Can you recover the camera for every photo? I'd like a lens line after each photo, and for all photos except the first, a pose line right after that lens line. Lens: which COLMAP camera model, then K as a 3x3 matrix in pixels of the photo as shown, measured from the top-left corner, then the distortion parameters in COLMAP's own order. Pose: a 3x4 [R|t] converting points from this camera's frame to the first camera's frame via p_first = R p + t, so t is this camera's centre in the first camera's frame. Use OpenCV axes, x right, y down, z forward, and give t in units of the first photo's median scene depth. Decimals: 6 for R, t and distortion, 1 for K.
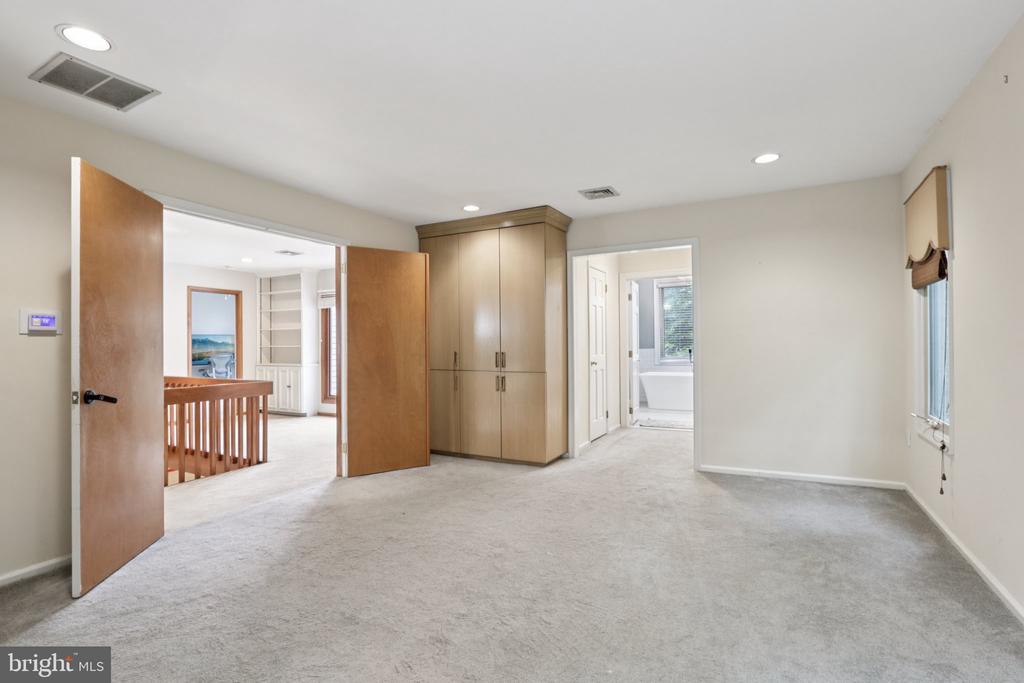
lens RADIAL K [[484.8, 0, 517.6], [0, 484.8, 340.0], [0, 0, 1]] dist [-0.031065, 0.000832]
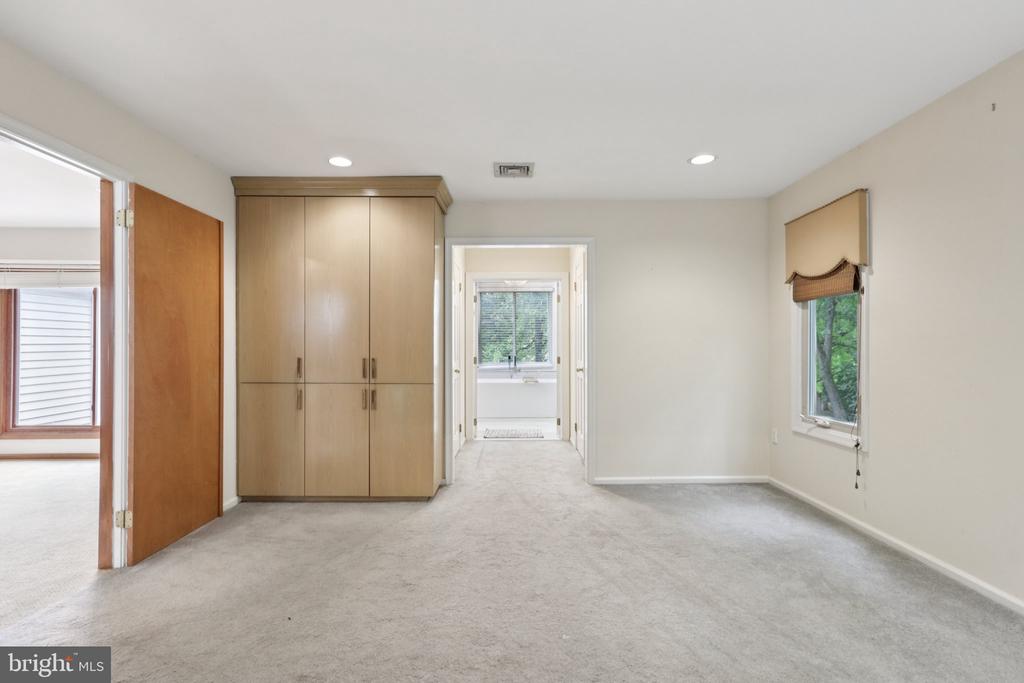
lens RADIAL K [[481.4, 0, 510.8], [0, 481.4, 345.7], [0, 0, 1]] dist [0.003746, 0.001342]
pose [[0.883694, 0.012697, 0.467892, -0.228373], [-0.012412, 0.999916, -0.003691, 0.006199], [-0.467900, -0.002545, 0.883778, 0.259698]]
